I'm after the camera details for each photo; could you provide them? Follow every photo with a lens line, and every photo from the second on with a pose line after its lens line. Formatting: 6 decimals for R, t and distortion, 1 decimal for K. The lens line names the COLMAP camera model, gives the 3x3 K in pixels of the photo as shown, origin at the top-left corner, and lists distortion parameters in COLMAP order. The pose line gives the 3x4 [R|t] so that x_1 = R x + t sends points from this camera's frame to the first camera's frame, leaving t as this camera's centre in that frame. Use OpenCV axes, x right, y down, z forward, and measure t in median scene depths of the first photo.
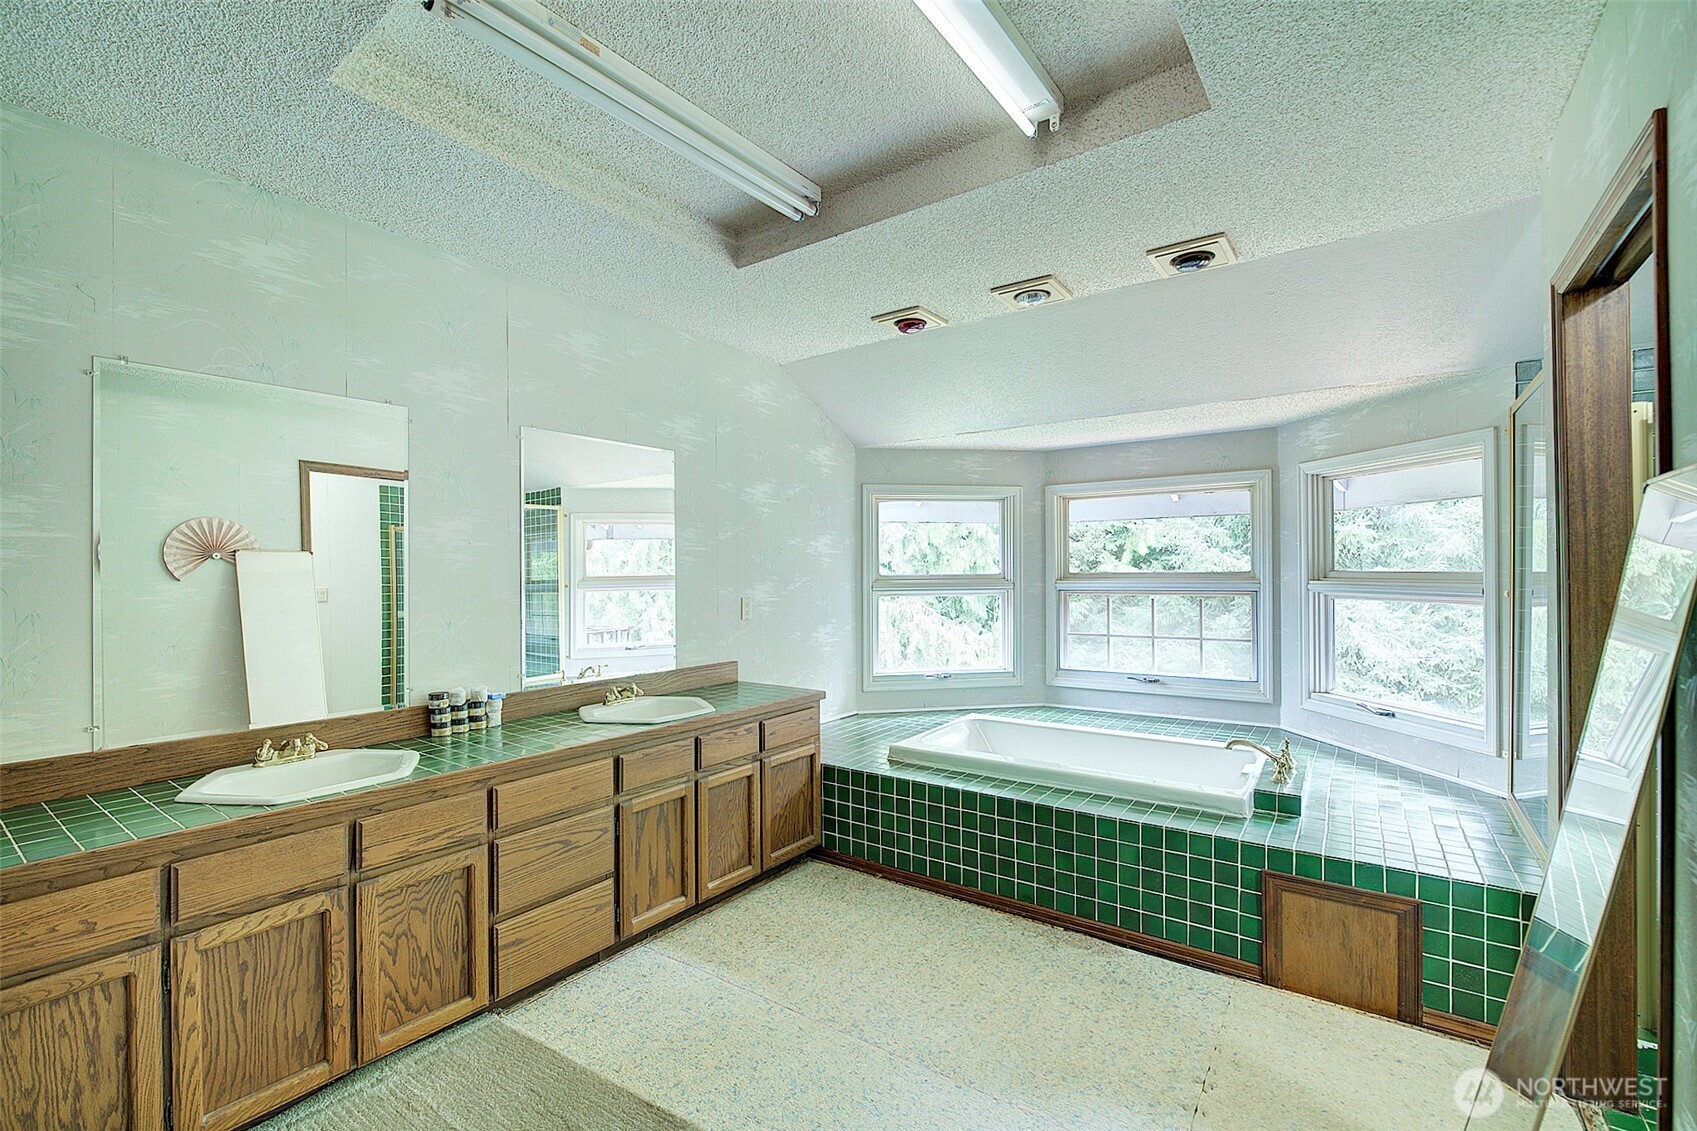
lens RADIAL K [[719.6, 0, 853.3], [0, 719.6, 570.0], [0, 0, 1]] dist [-0.013939, 0.001114]
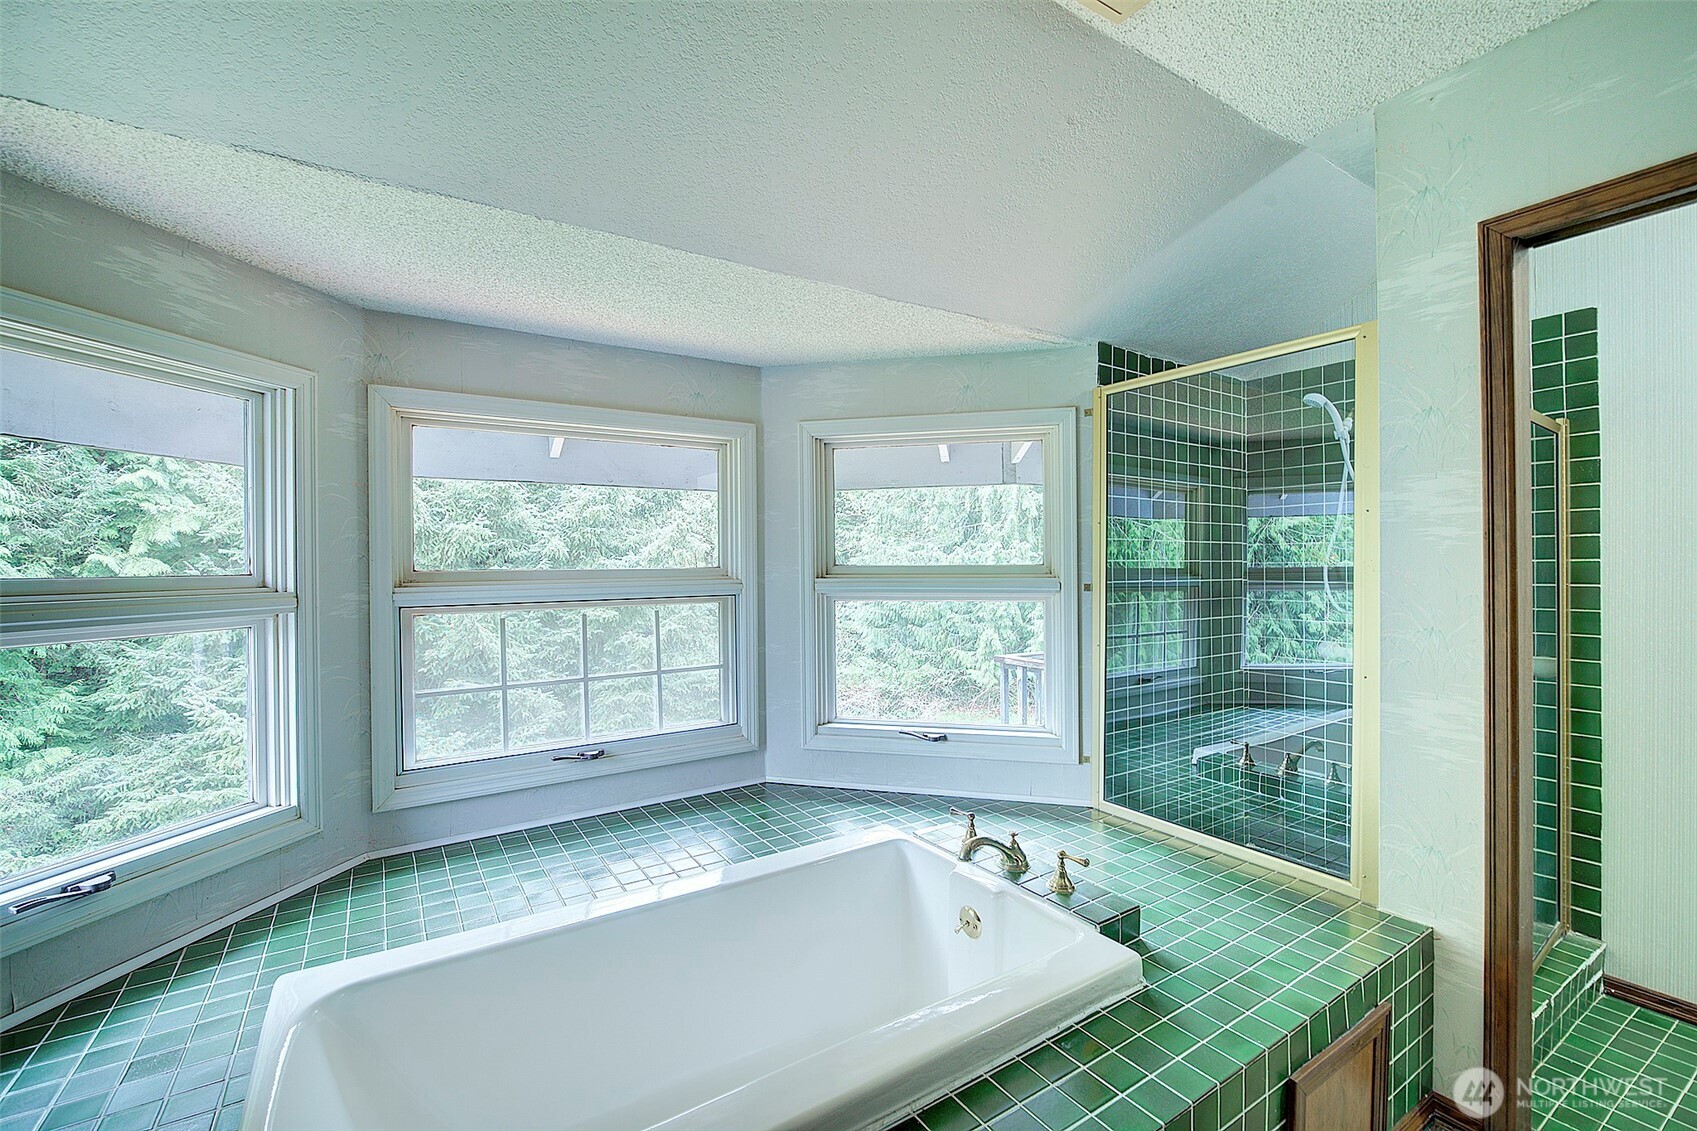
lens RADIAL K [[719.6, 0, 853.3], [0, 719.6, 570.0], [0, 0, 1]] dist [-0.013939, 0.001114]
pose [[0.372617, -0.004181, 0.927976, -0.434825], [0.004815, 0.999985, 0.002572, 0.031487], [-0.927973, 0.003510, 0.372632, 5.661276]]
